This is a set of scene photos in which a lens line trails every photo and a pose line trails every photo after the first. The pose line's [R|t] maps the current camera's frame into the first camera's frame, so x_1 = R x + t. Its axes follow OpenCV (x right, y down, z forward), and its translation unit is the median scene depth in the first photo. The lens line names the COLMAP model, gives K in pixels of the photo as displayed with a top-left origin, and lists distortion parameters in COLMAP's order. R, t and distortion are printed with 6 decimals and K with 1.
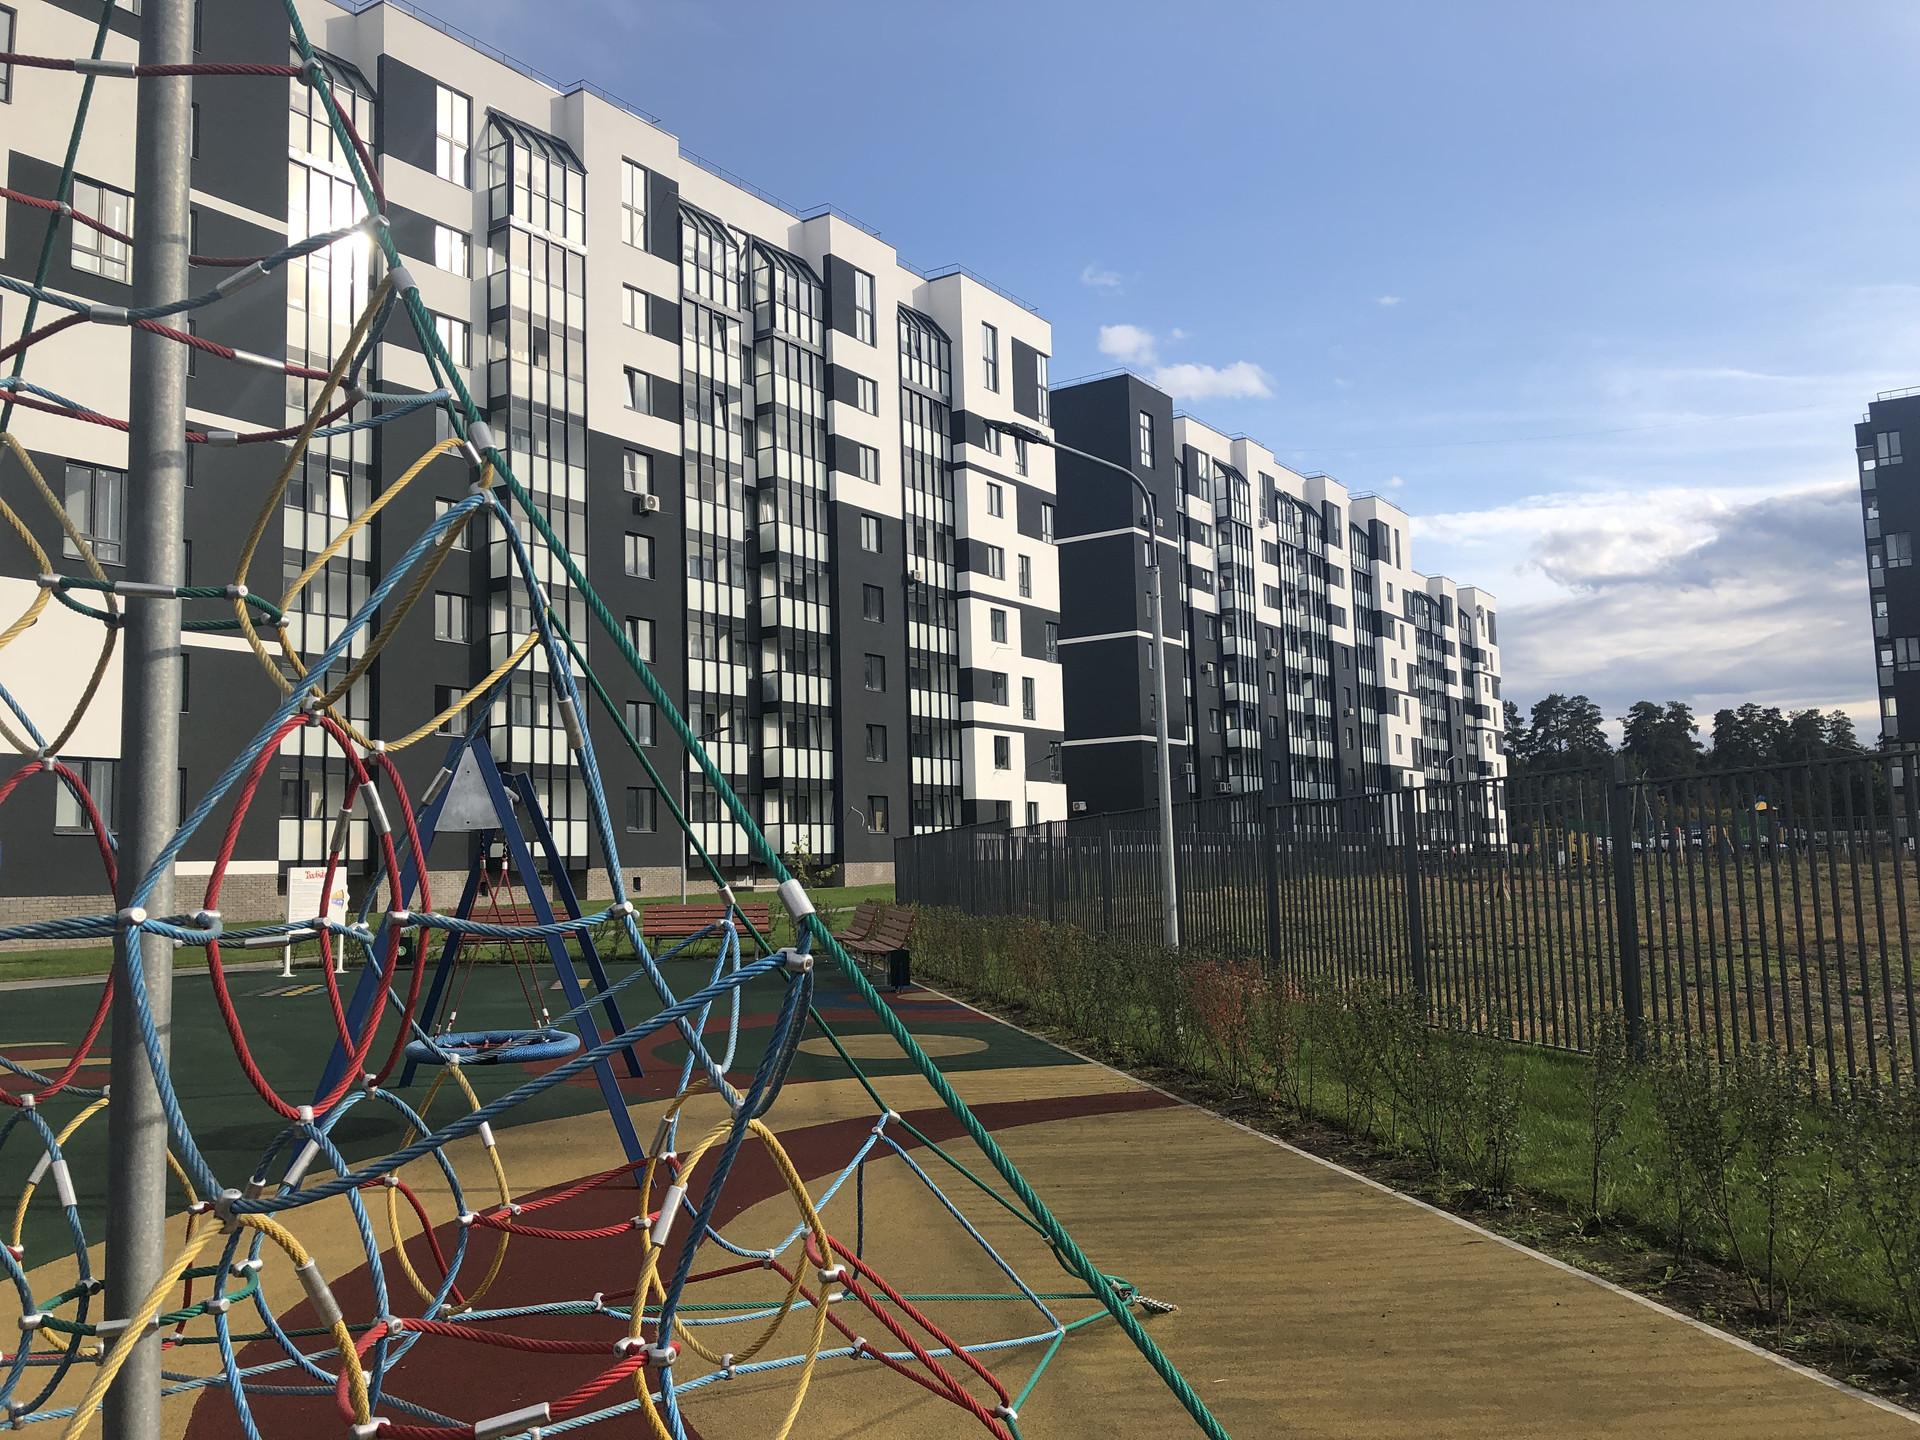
lens RADIAL K [[1576.9, 0, 970.7], [0, 1576.9, 725.7], [0, 0, 1]] dist [0.077416, -0.077673]
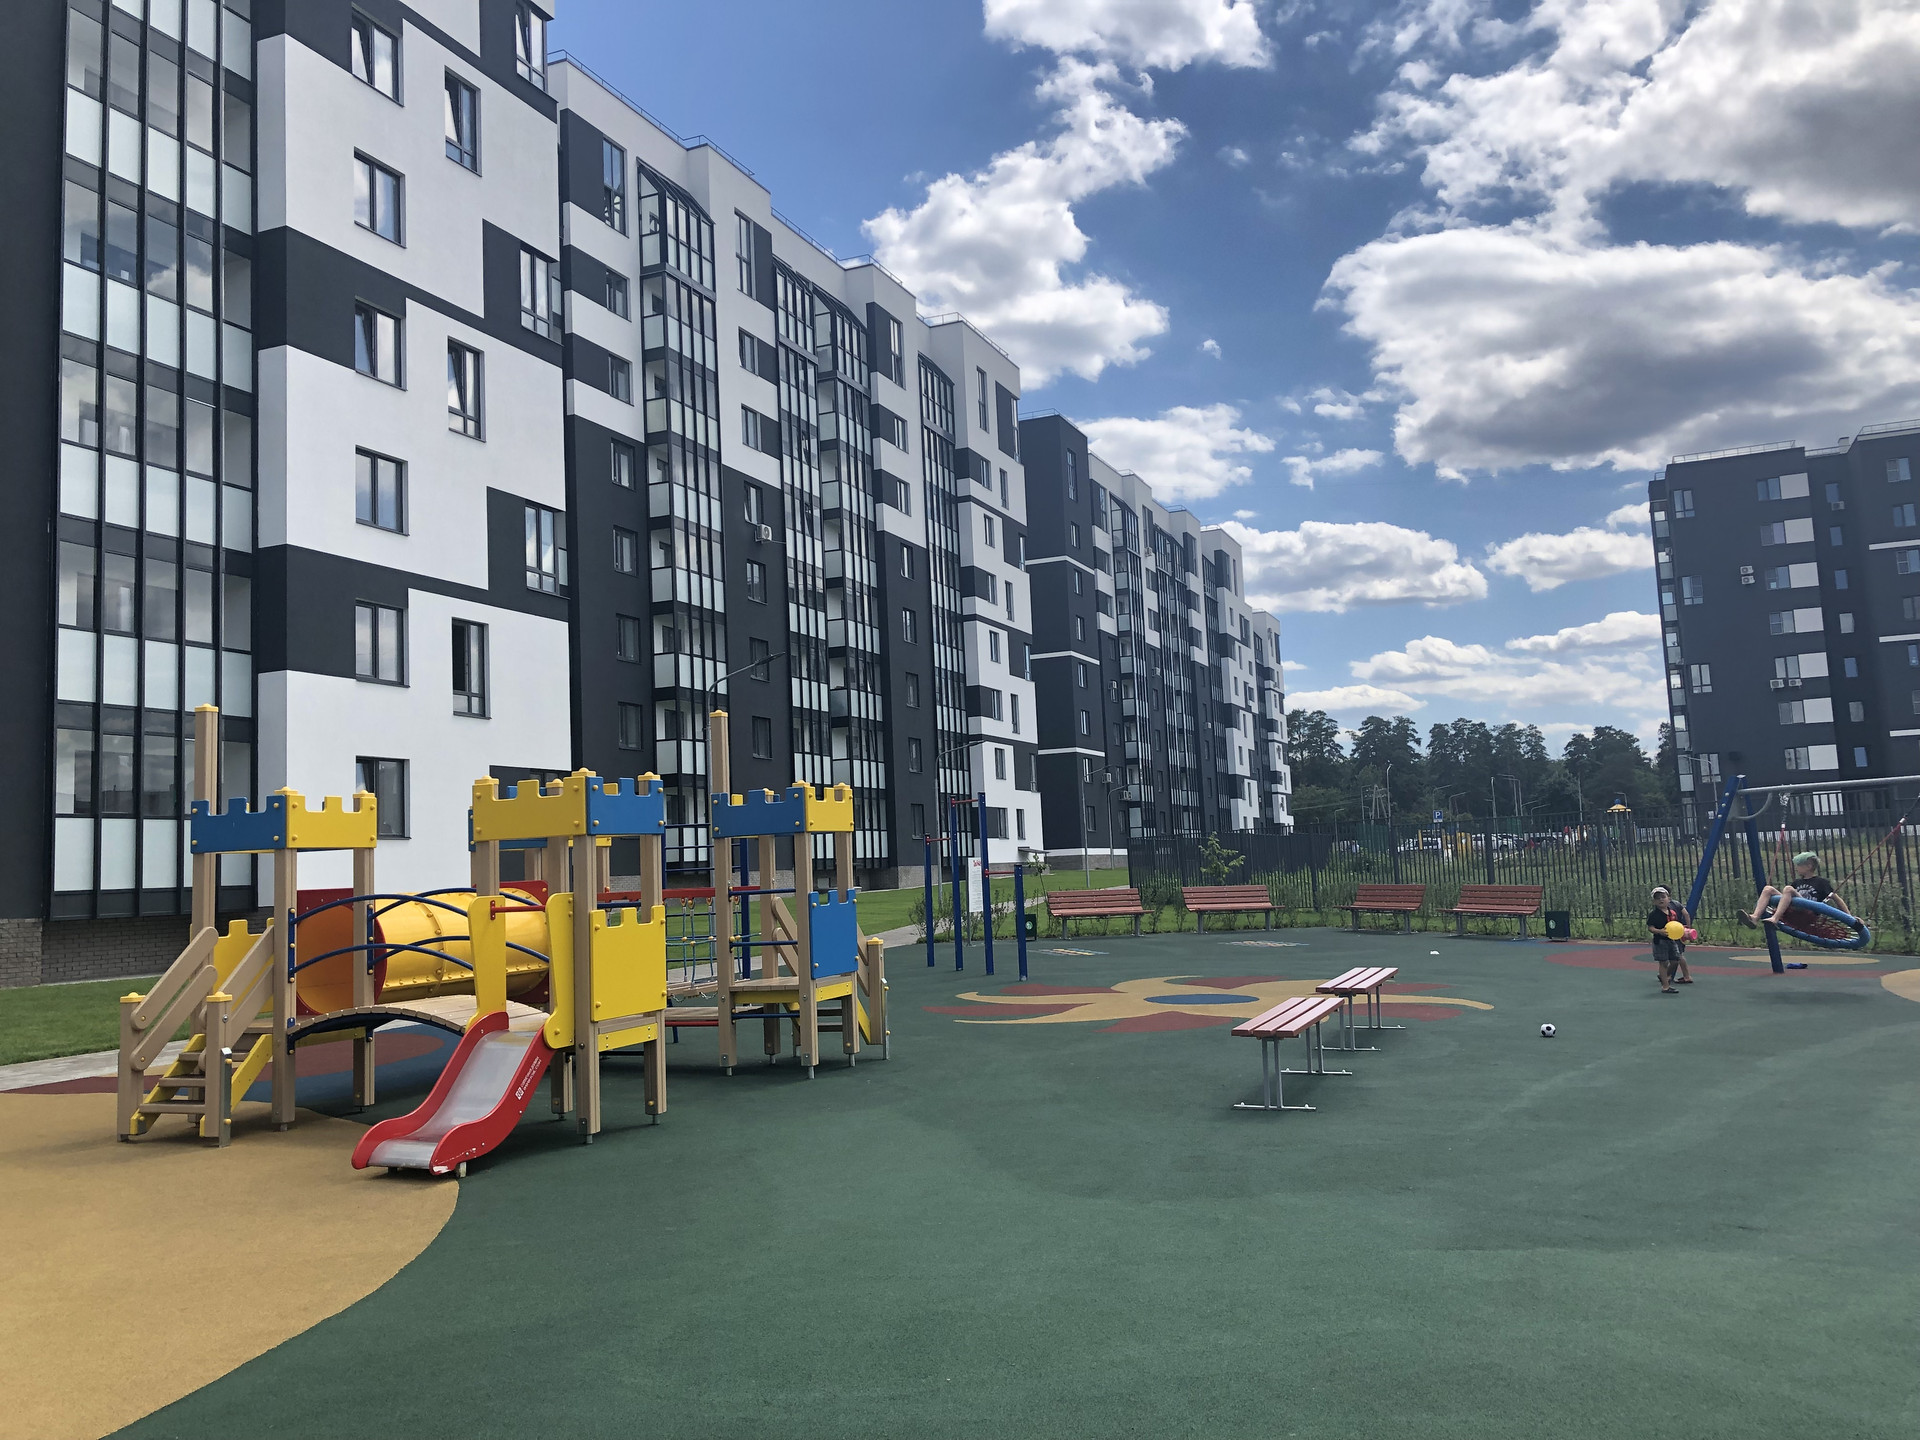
lens RADIAL K [[1576.9, 0, 963.1], [0, 1576.9, 725.4], [0, 0, 1]] dist [0.077416, -0.077673]
pose [[0.980121, 0.000098, 0.198401, -0.211642], [0.001597, 0.999964, -0.008384, -0.000076], [-0.198394, 0.008534, 0.980085, -0.058842]]
